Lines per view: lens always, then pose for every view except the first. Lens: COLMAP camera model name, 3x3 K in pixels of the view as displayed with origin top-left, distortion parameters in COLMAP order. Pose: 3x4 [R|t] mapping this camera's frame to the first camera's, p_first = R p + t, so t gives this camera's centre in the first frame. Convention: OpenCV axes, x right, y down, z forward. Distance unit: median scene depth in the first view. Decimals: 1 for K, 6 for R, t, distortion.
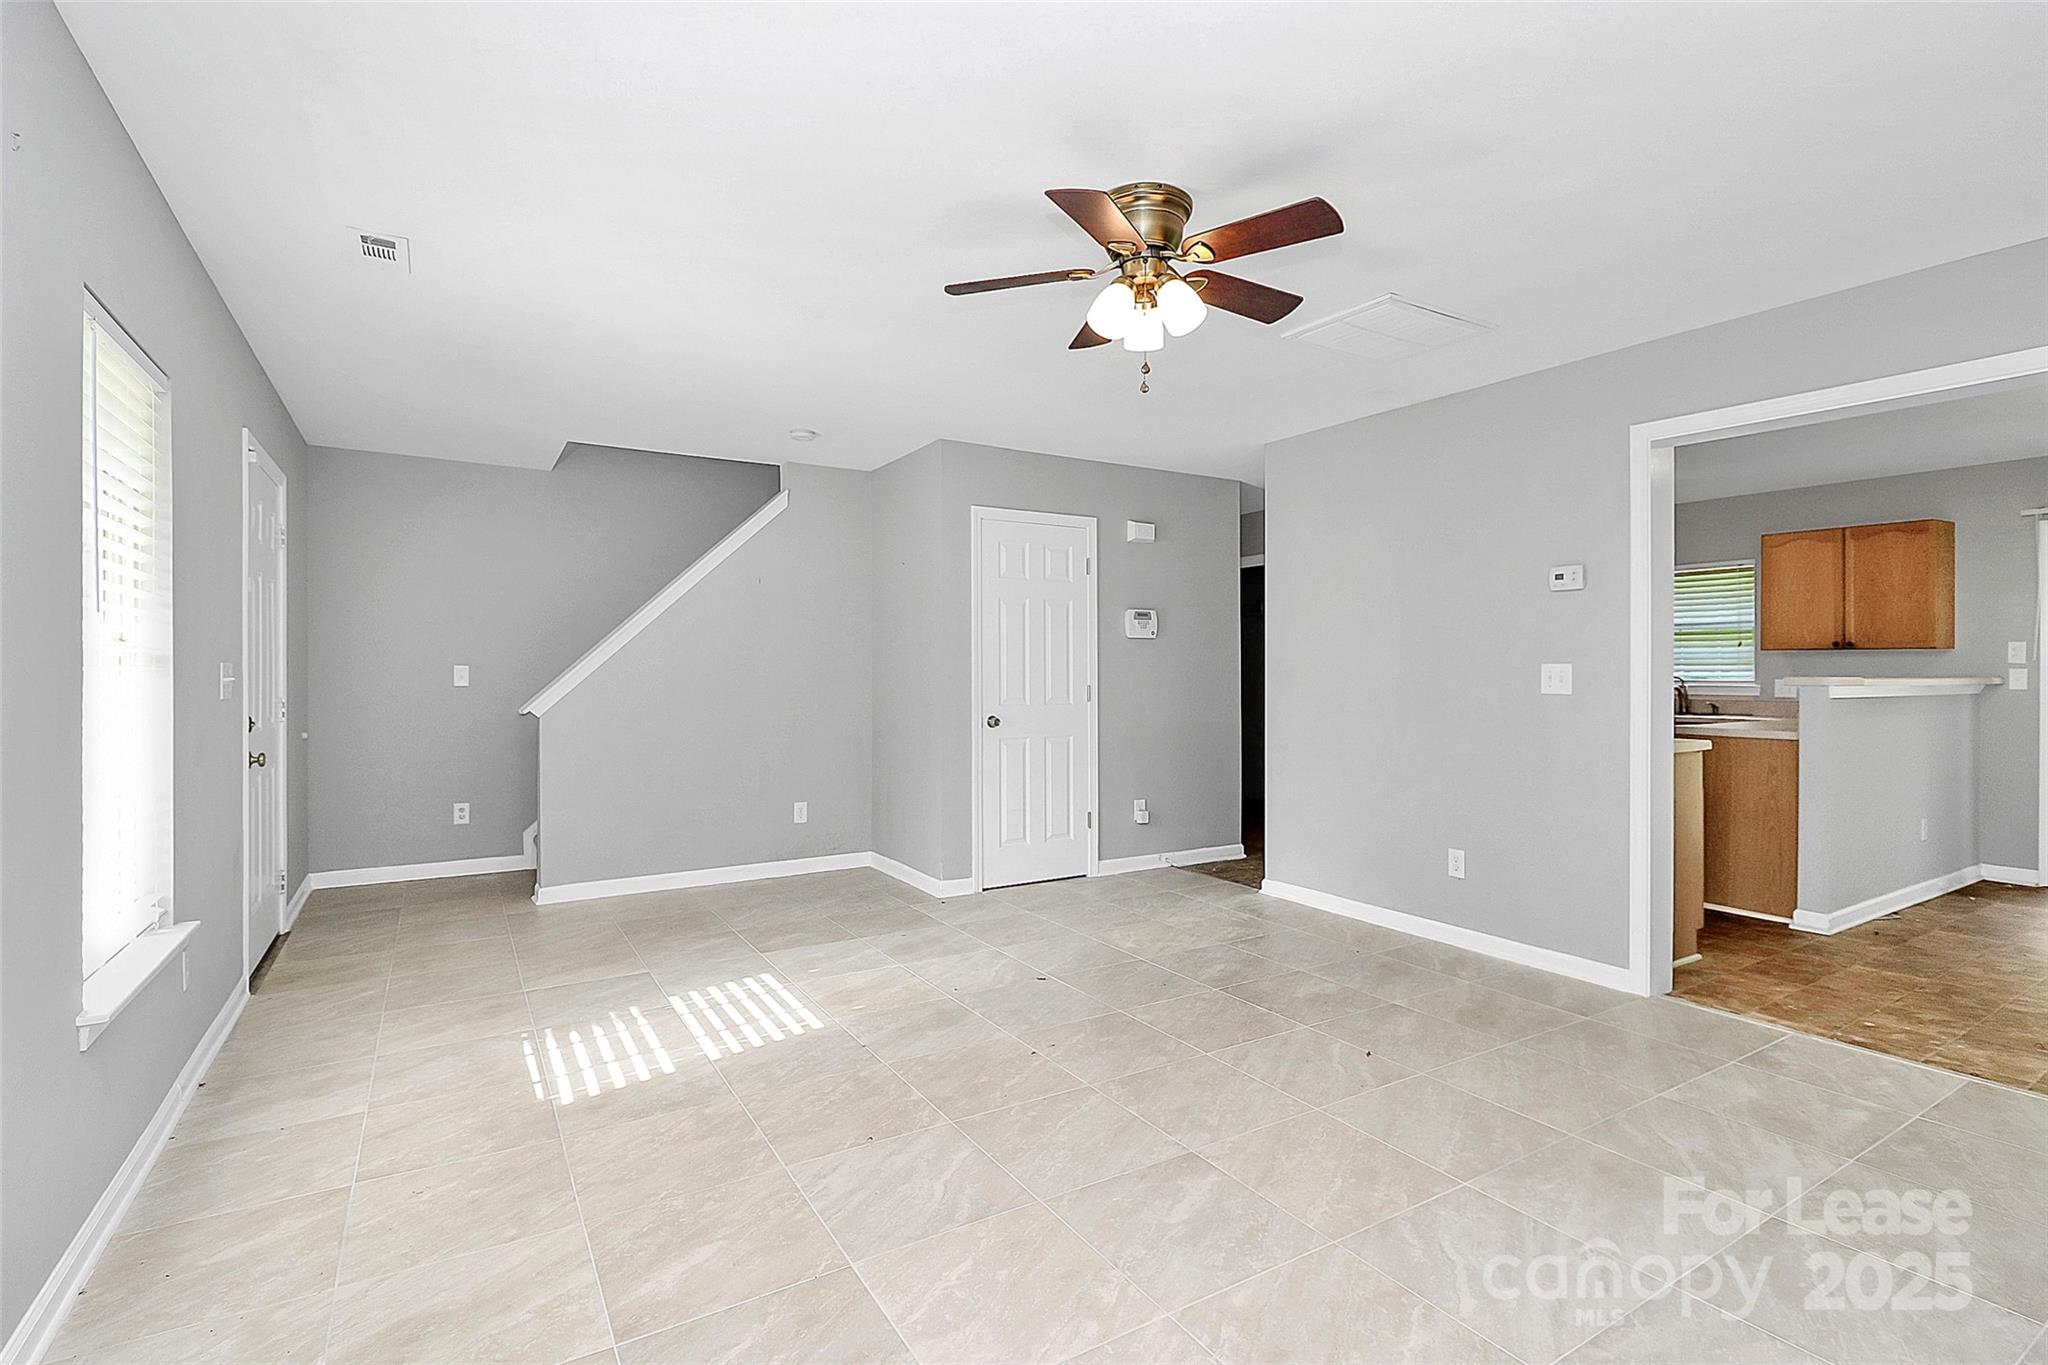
lens RADIAL K [[961.1, 0, 1040.5], [0, 961.1, 674.8], [0, 0, 1]] dist [0.003841, 0.000418]
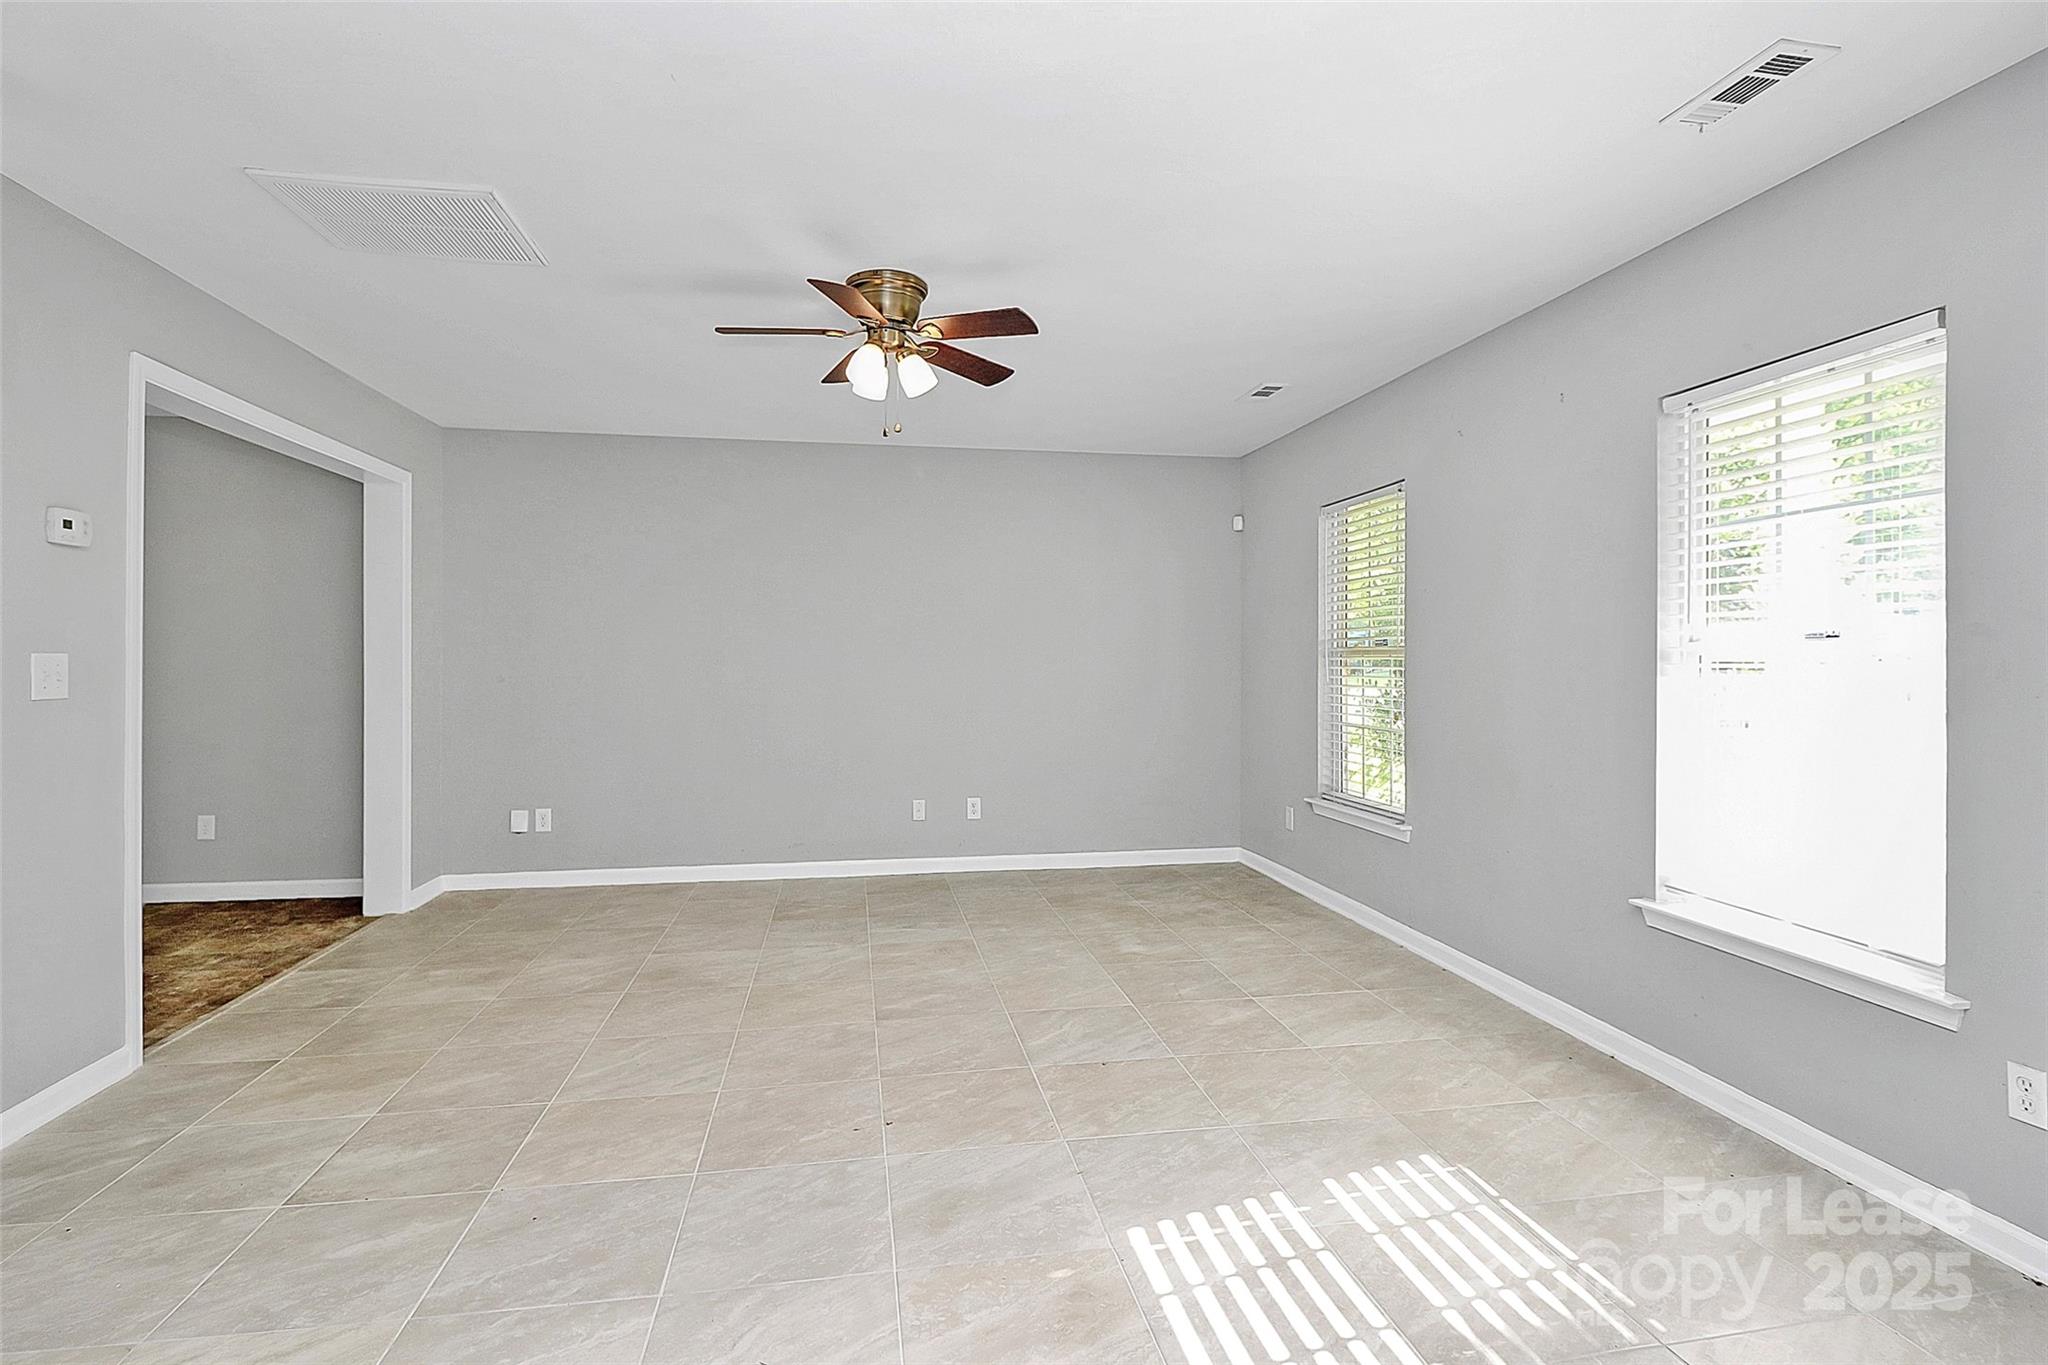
lens RADIAL K [[961.1, 0, 1032.9], [0, 961.1, 671.9], [0, 0, 1]] dist [0.003841, 0.000418]
pose [[-0.931037, -0.003378, 0.364909, -0.414721], [0.002721, 0.999865, 0.016197, -0.008860], [-0.364915, 0.016073, -0.930902, 1.679585]]
